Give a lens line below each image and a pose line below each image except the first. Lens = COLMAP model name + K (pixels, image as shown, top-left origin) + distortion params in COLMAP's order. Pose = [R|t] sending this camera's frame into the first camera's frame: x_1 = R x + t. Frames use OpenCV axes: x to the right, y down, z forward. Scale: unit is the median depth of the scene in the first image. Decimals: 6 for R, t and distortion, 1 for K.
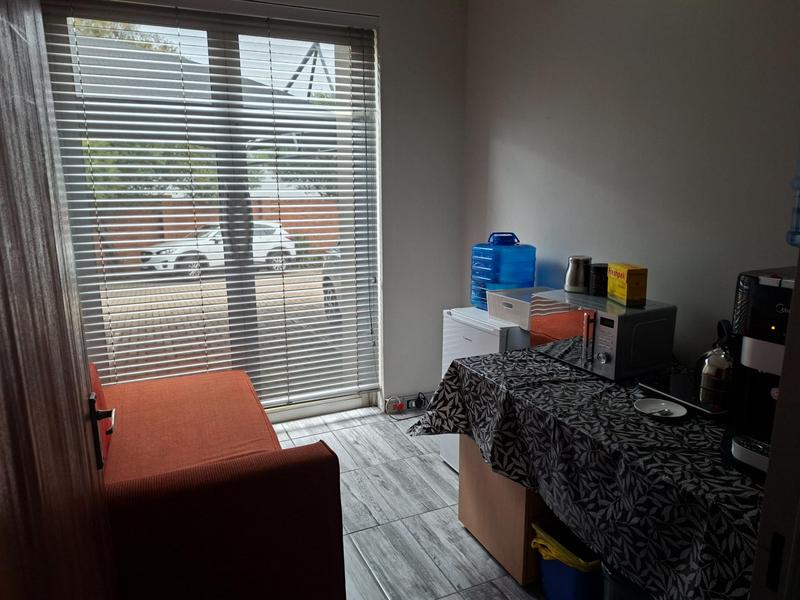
lens RADIAL K [[554.7, 0, 397.0], [0, 554.7, 303.2], [0, 0, 1]] dist [0.132988, -0.174895]
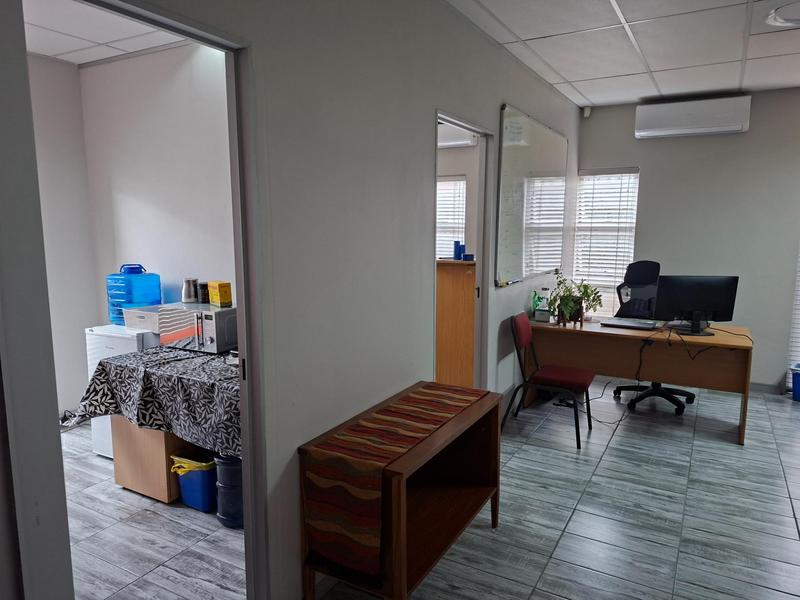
lens RADIAL K [[554.7, 0, 397.0], [0, 554.7, 303.2], [0, 0, 1]] dist [0.132988, -0.174895]
pose [[0.814761, -0.080018, 0.574249, -0.094865], [0.115255, 0.993017, -0.025156, 0.088225], [-0.568226, 0.086682, 0.818294, -0.560773]]
